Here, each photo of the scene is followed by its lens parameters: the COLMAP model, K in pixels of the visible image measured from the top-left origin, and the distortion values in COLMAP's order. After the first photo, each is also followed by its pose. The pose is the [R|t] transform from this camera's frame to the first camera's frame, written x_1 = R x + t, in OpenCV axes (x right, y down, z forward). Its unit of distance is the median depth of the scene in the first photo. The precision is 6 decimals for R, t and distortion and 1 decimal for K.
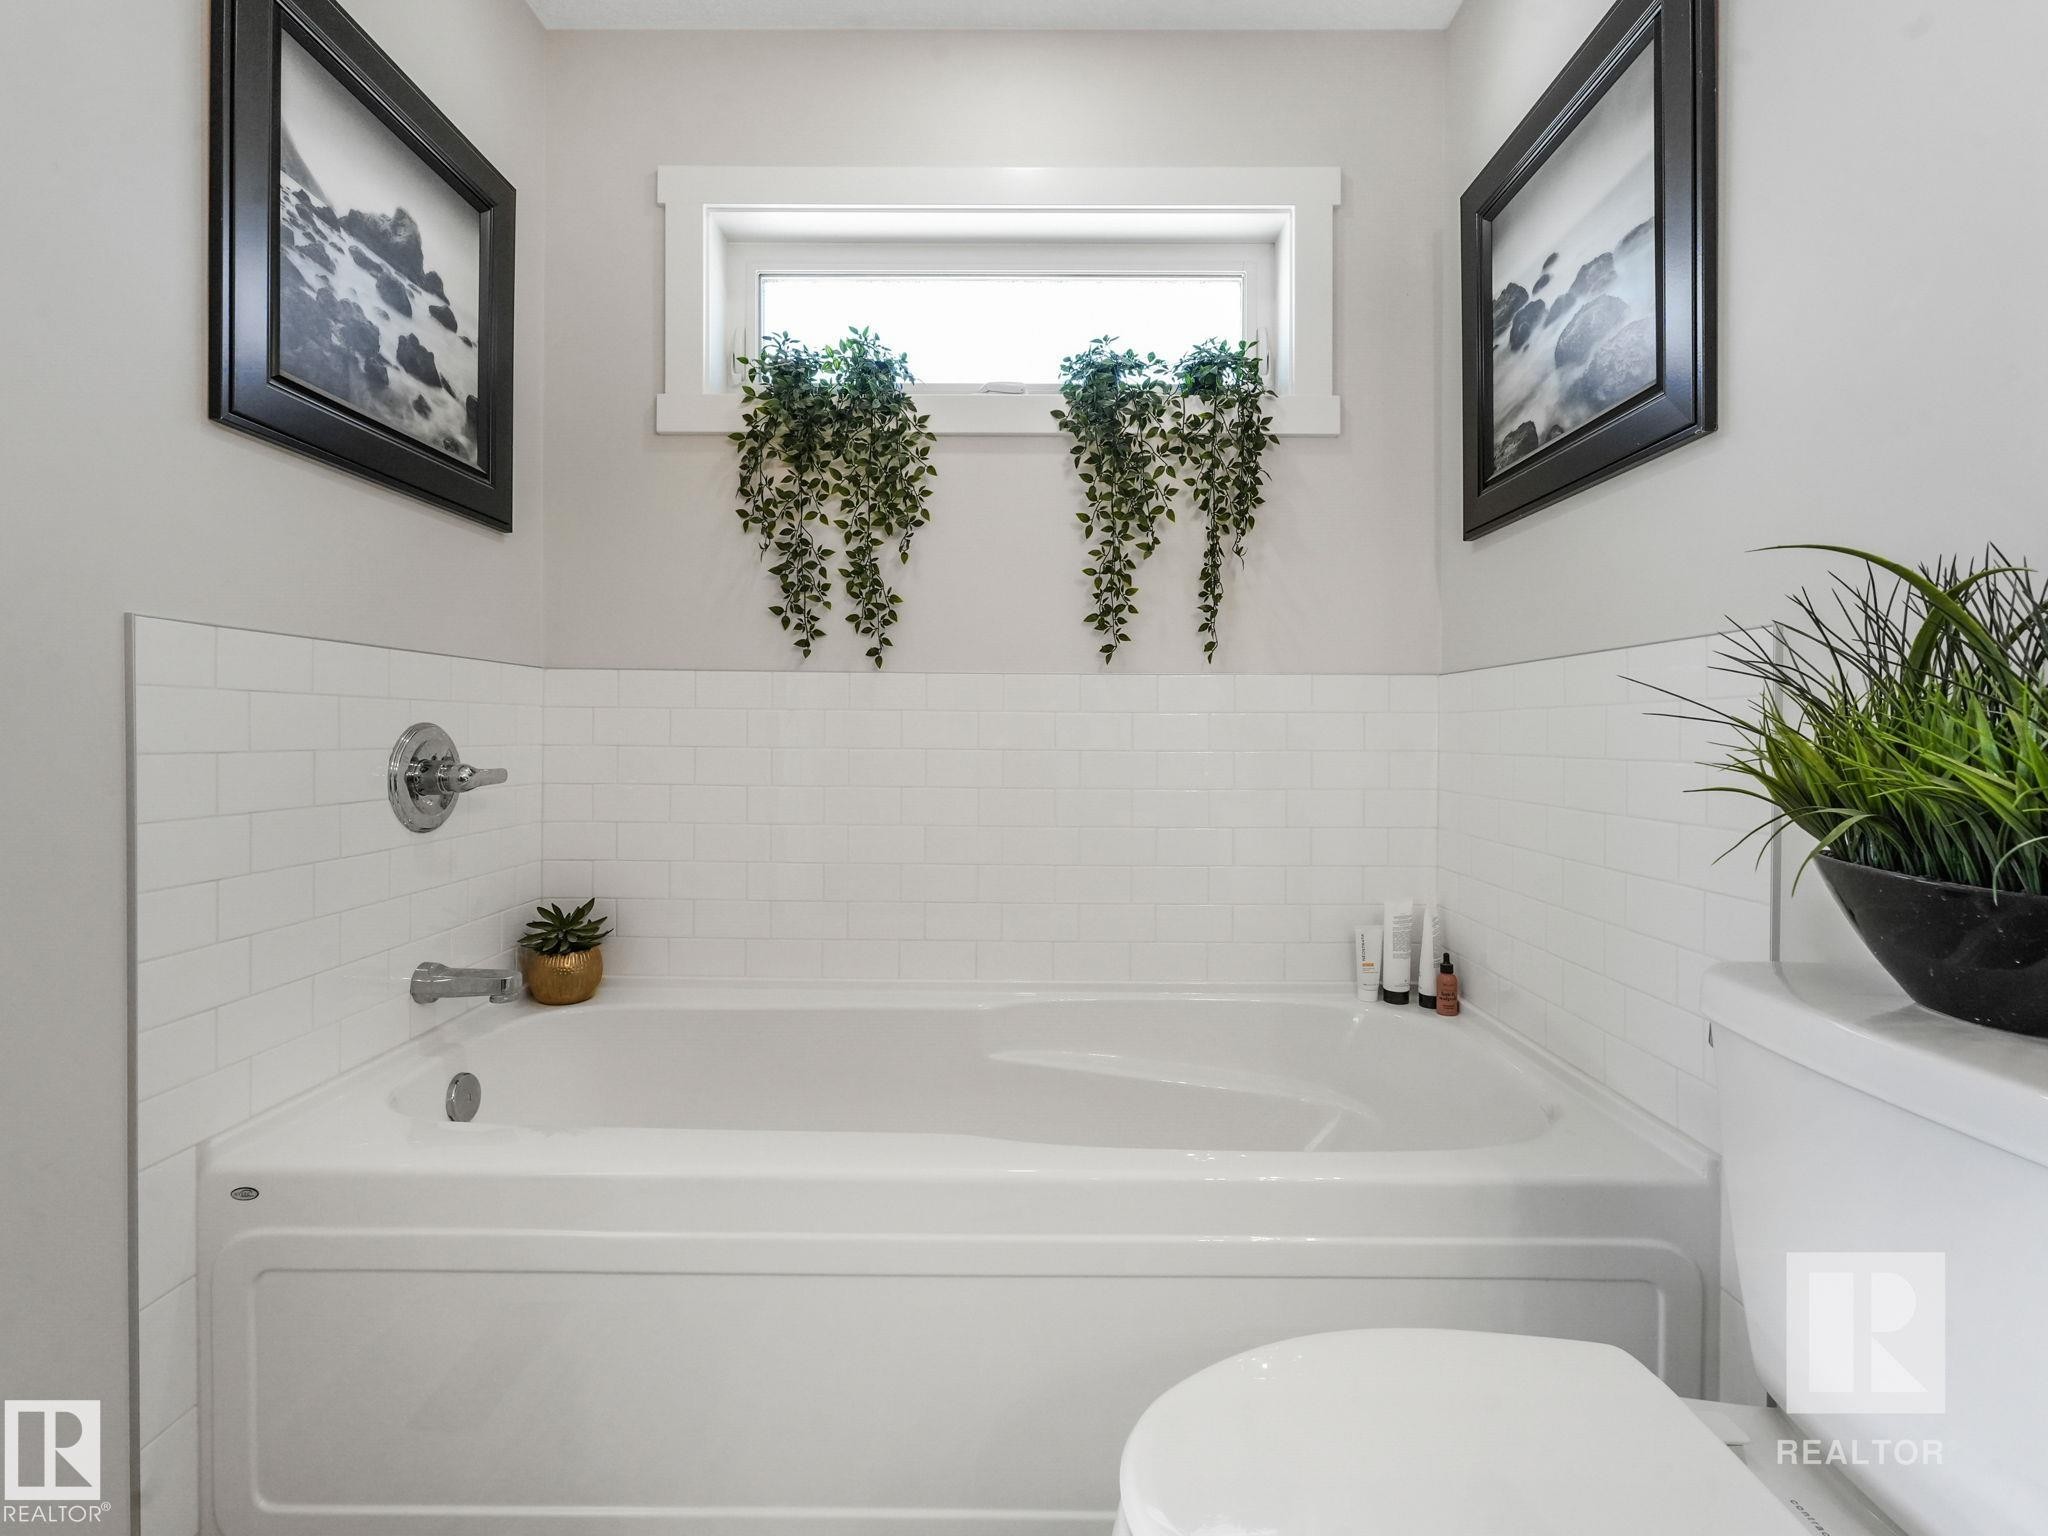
lens RADIAL K [[951.0, 0, 1036.7], [0, 951.0, 746.4], [0, 0, 1]] dist [-0.001823, -0.000063]
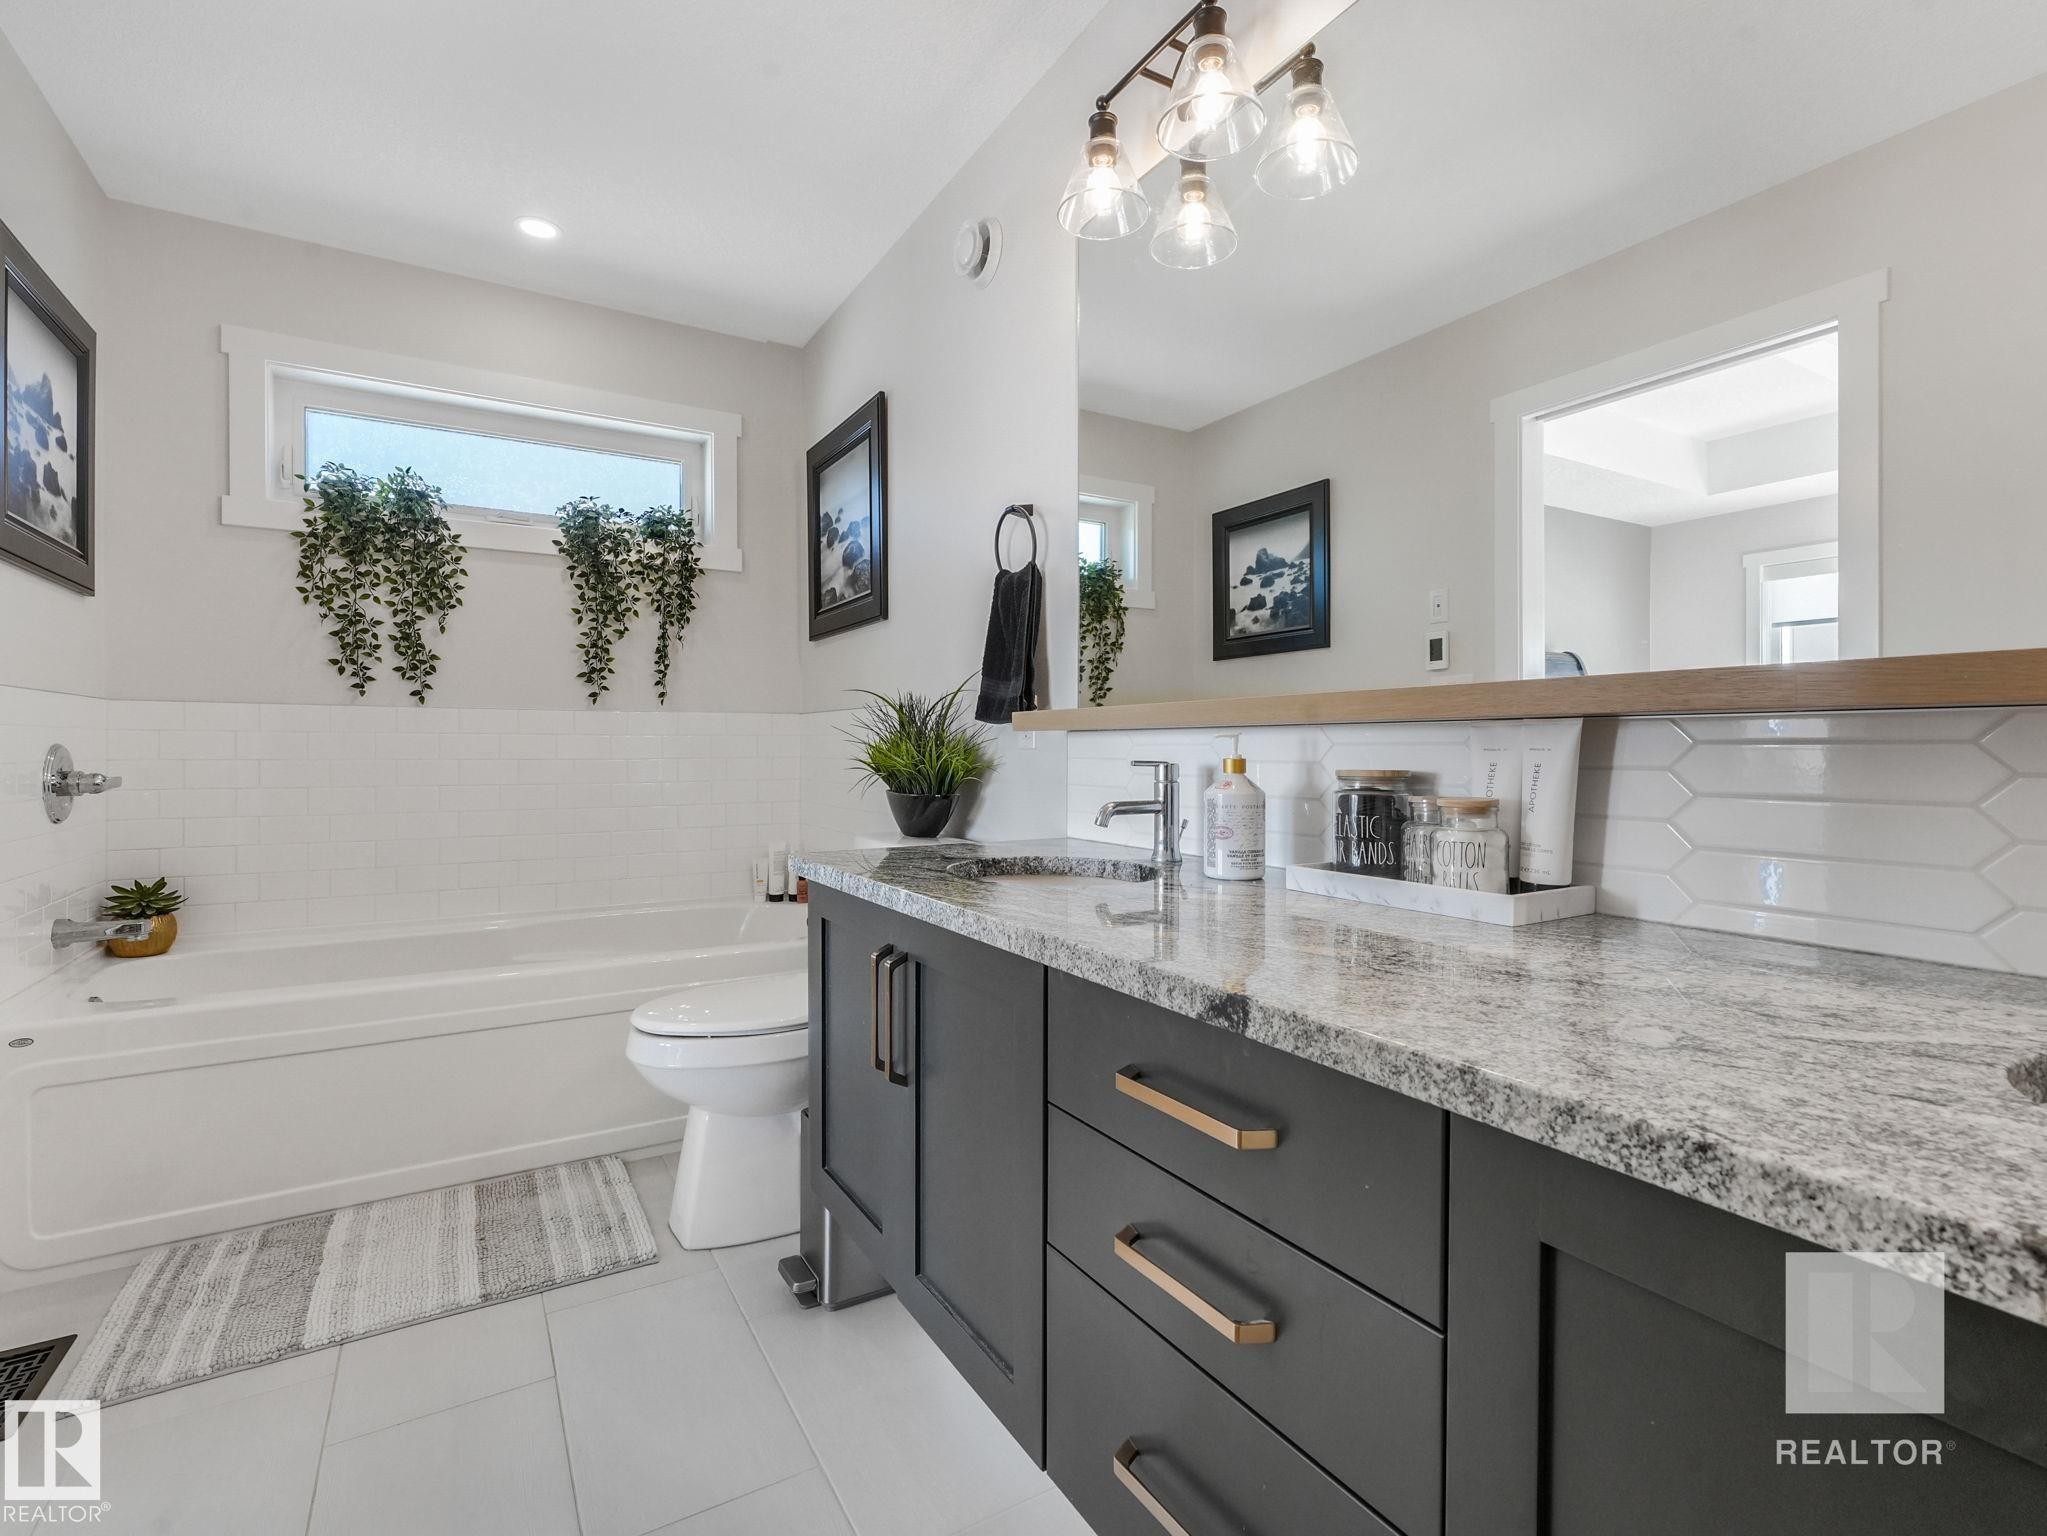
lens RADIAL K [[950.5, 0, 1036.2], [0, 950.5, 746.5], [0, 0, 1]] dist [-0.001823, -0.000063]
pose [[0.850021, -0.004725, 0.526728, -0.132670], [0.011201, 0.999896, -0.009107, 0.005884], [-0.526630, 0.013642, 0.849985, -0.730463]]
